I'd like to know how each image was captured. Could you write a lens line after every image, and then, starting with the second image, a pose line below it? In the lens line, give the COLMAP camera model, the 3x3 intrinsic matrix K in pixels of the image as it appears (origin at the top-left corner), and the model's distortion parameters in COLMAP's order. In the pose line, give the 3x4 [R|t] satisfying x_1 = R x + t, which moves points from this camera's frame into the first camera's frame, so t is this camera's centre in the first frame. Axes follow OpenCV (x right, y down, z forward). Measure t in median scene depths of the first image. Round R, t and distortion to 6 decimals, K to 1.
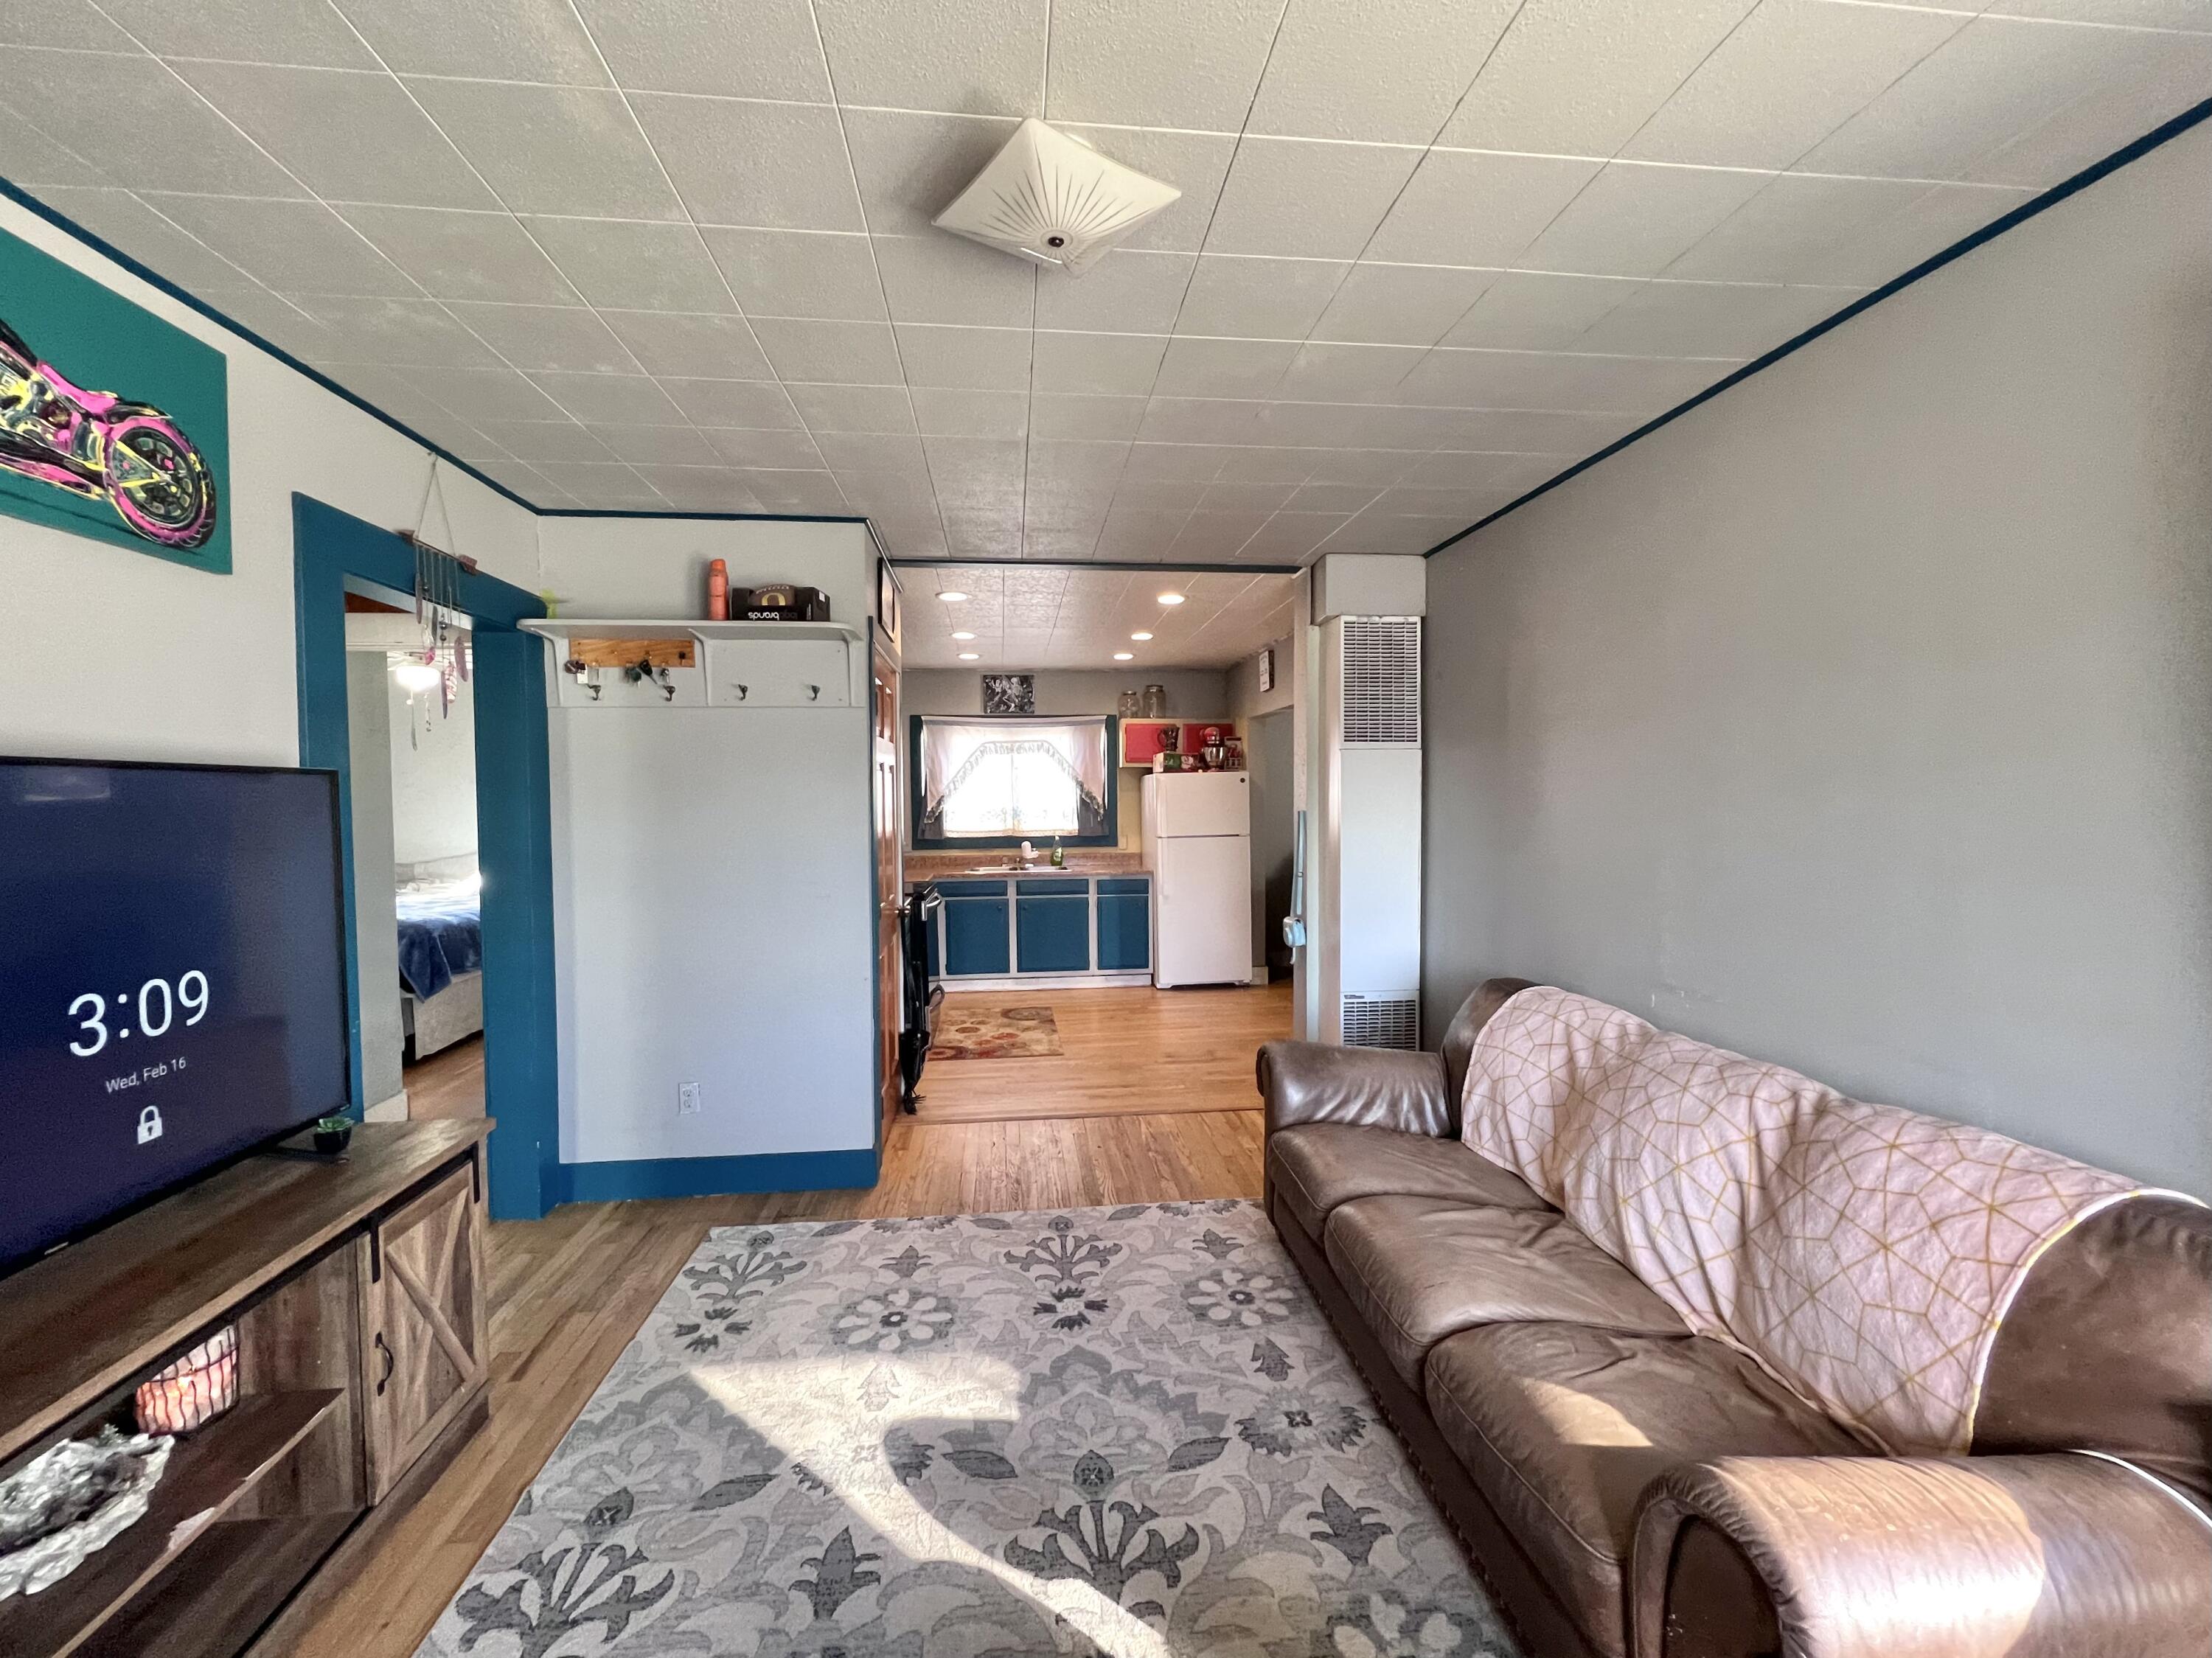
lens RADIAL K [[903.7, 0, 1101.2], [0, 903.7, 828.4], [0, 0, 1]] dist [0.000420, 0.000519]
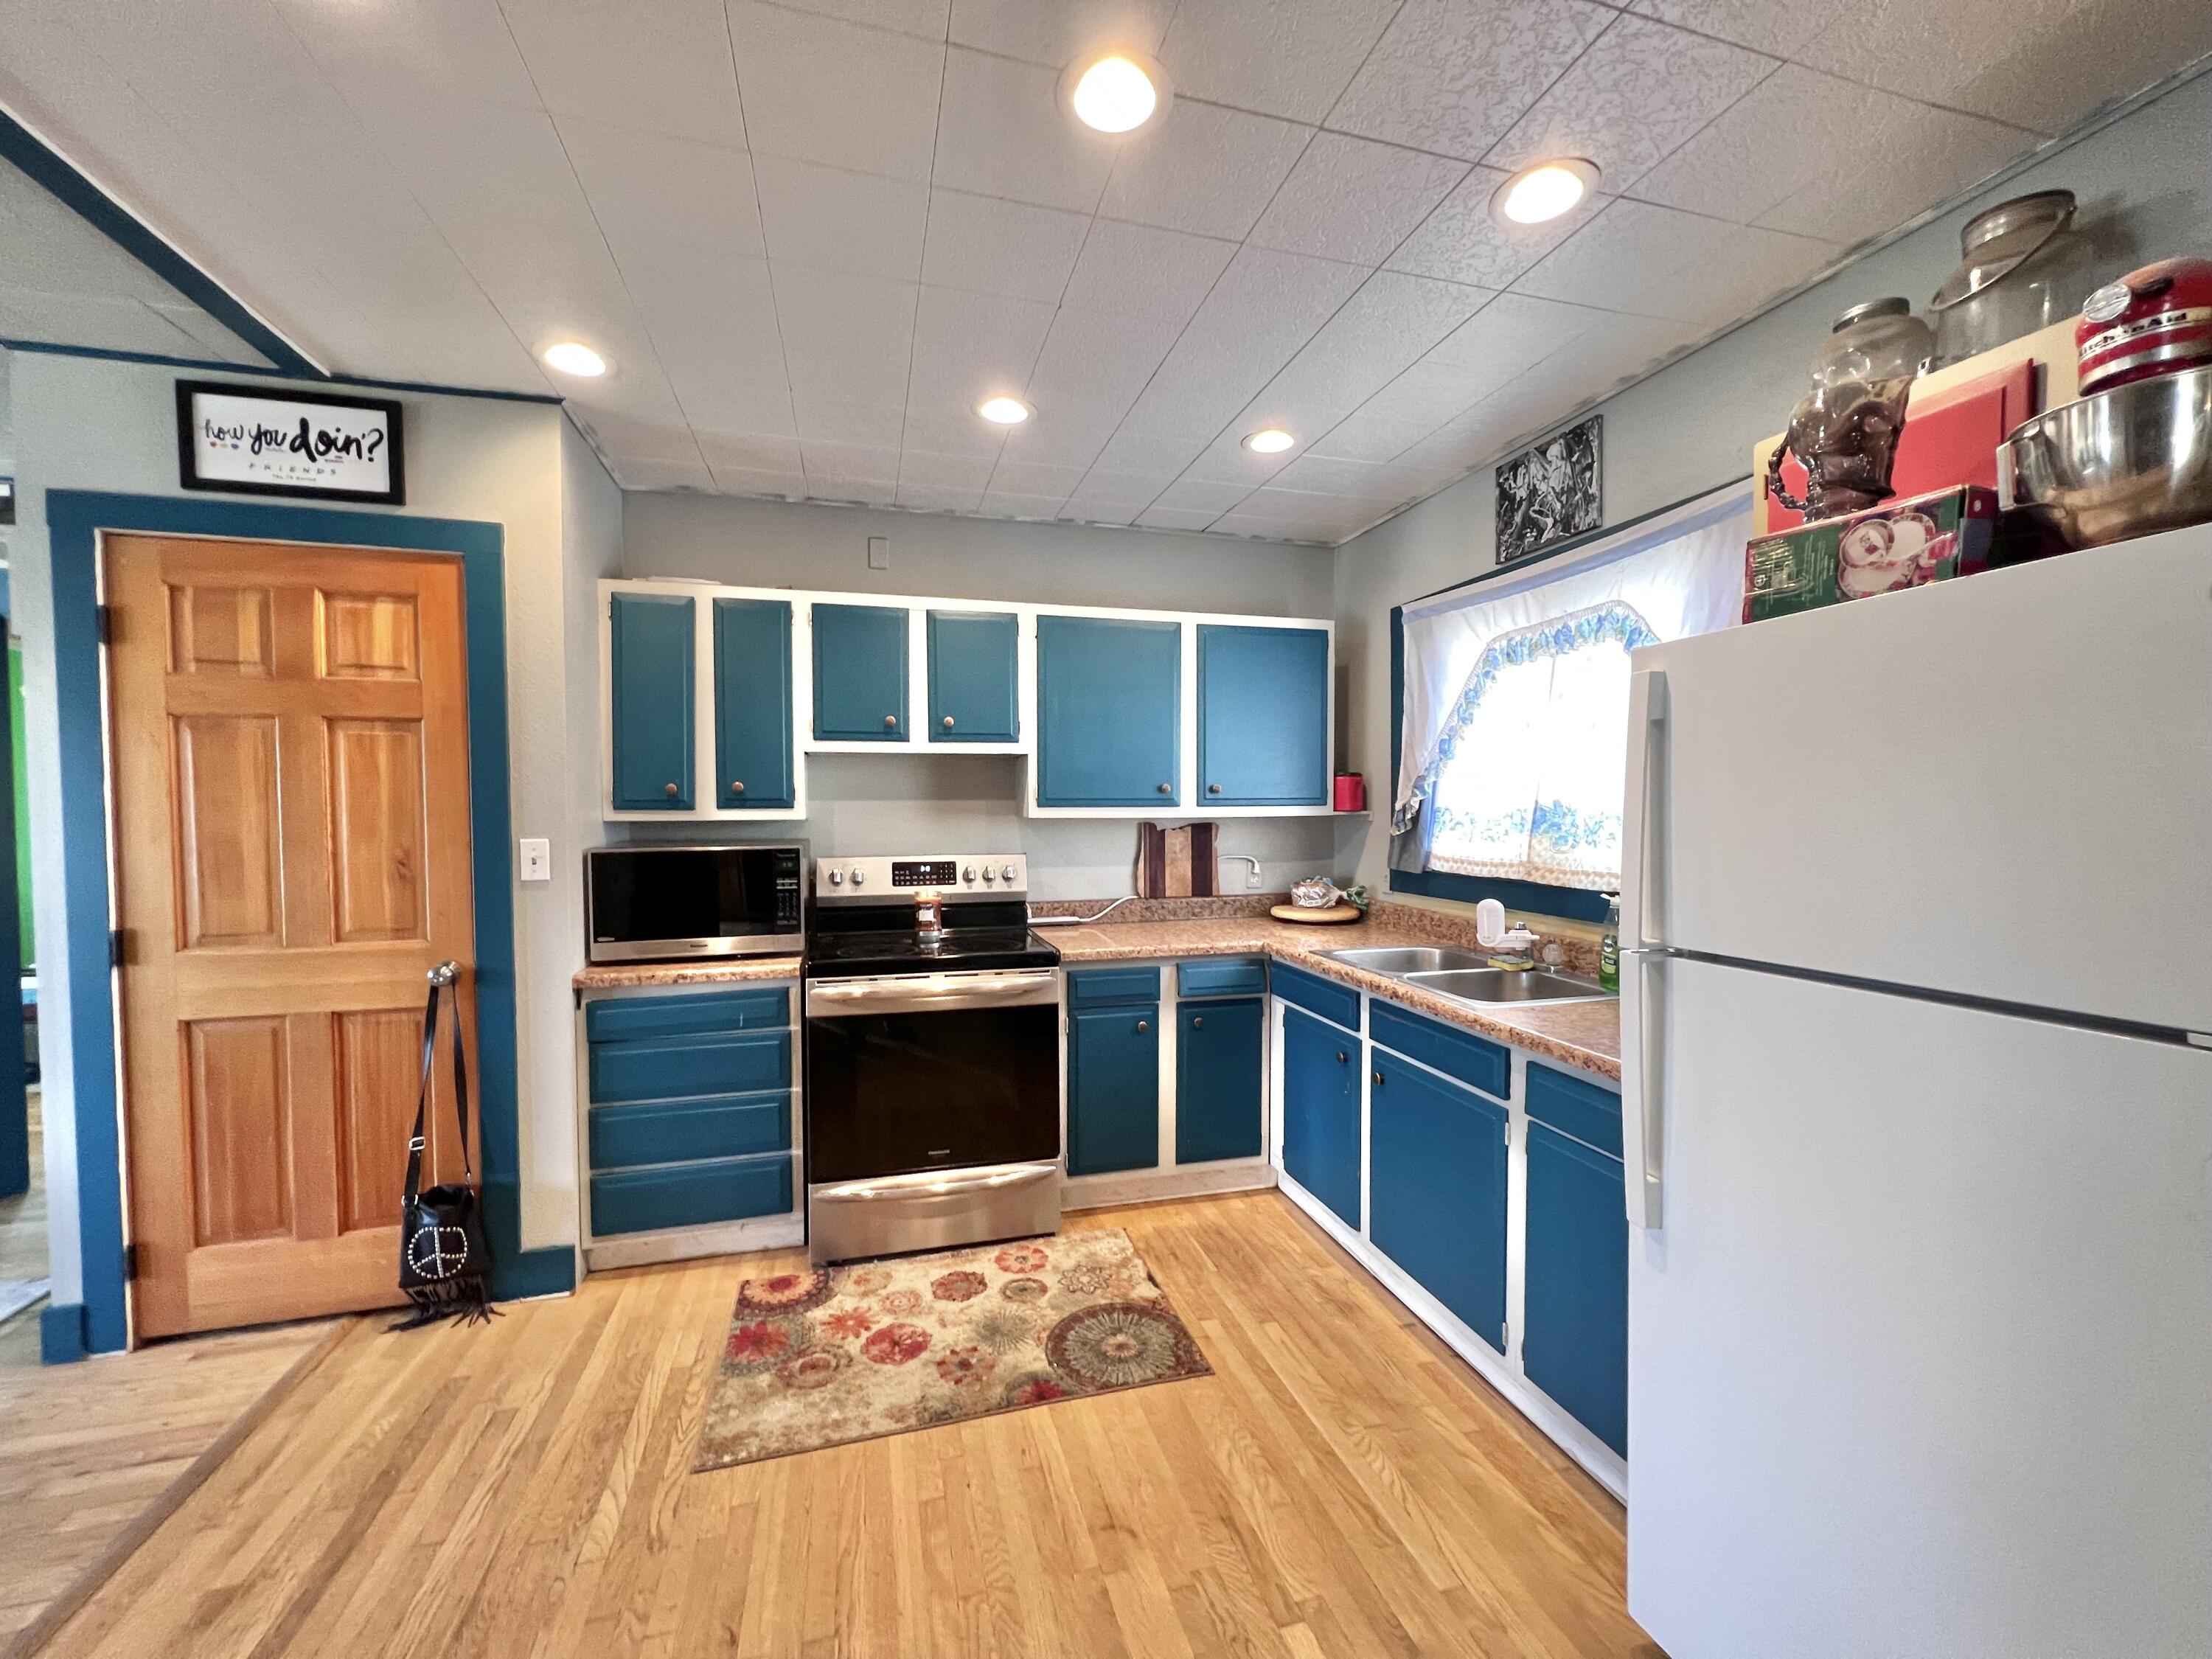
lens RADIAL K [[890.8, 0, 1100.9], [0, 890.8, 830.0], [0, 0, 1]] dist [-0.000194, 0.000395]
pose [[0.159954, 0.035697, -0.986479, 0.817995], [-0.032385, 0.998998, 0.030899, -0.062428], [0.986593, 0.027005, 0.160950, 2.704377]]
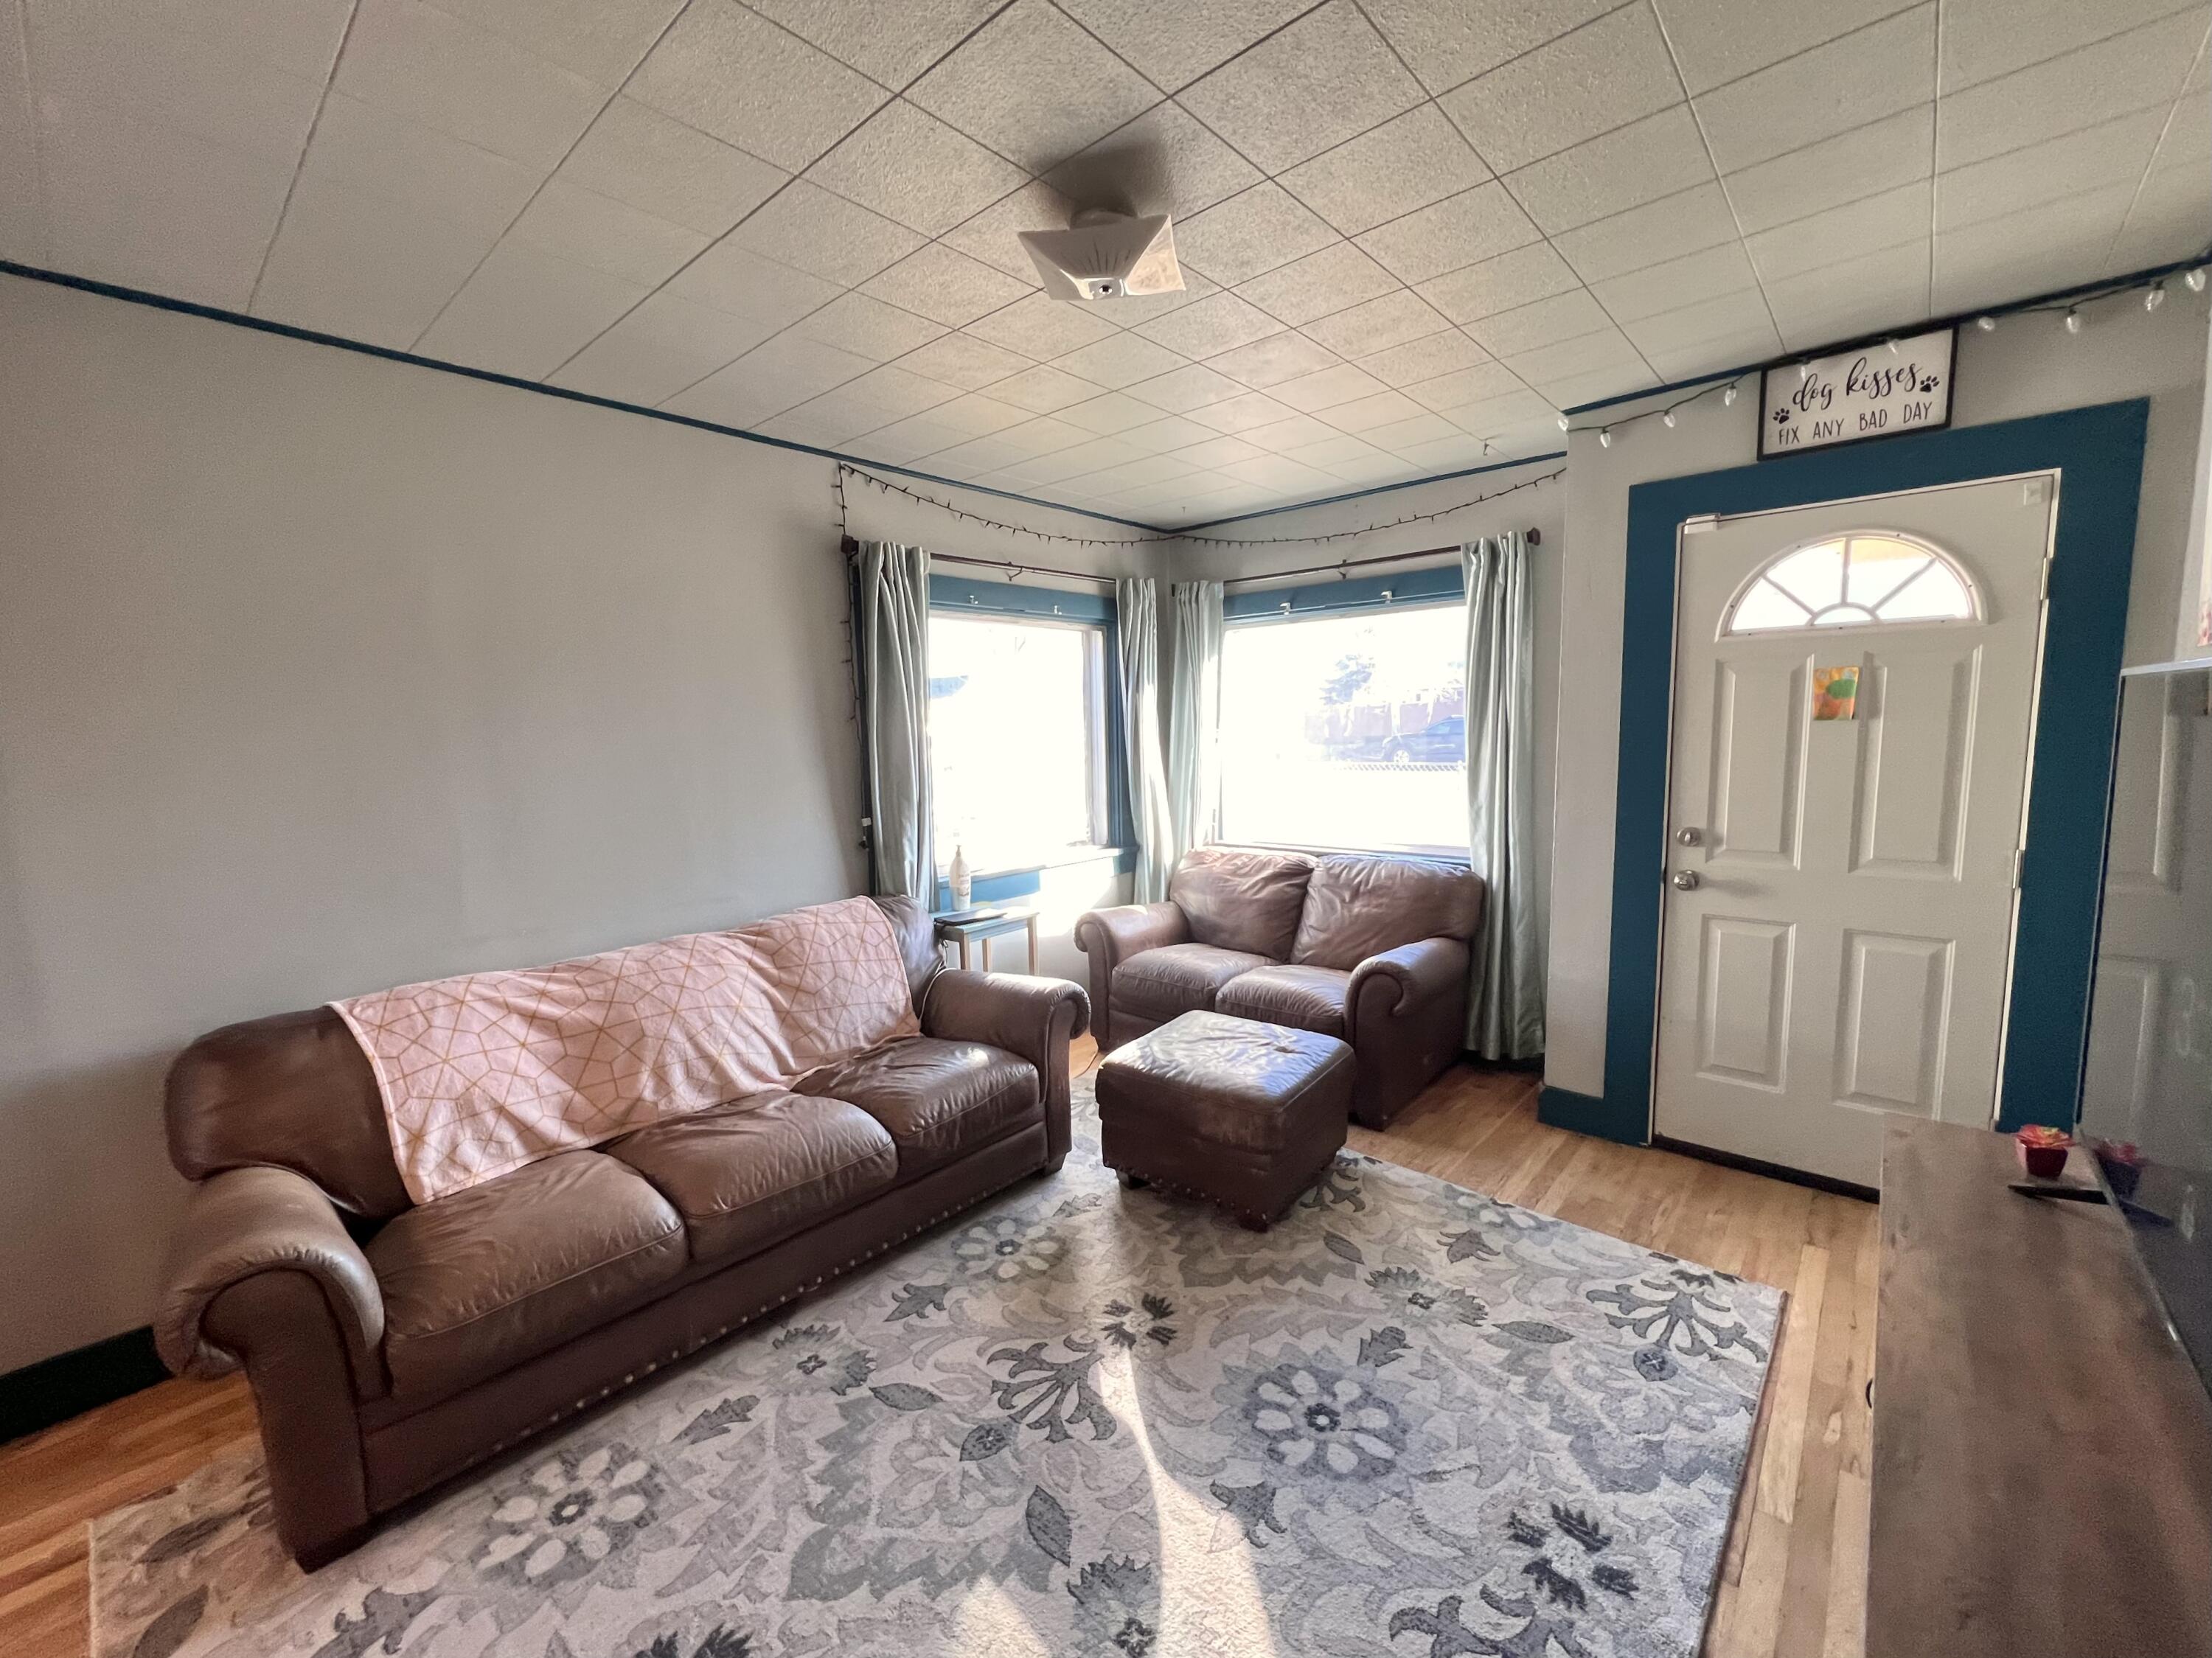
lens RADIAL K [[903.7, 0, 1101.2], [0, 903.7, 828.4], [0, 0, 1]] dist [0.000420, 0.000519]
pose [[-0.671640, -0.062572, 0.738231, -0.725548], [0.058044, 0.988920, 0.136629, -0.059572], [-0.738601, 0.134615, -0.660566, 1.381136]]
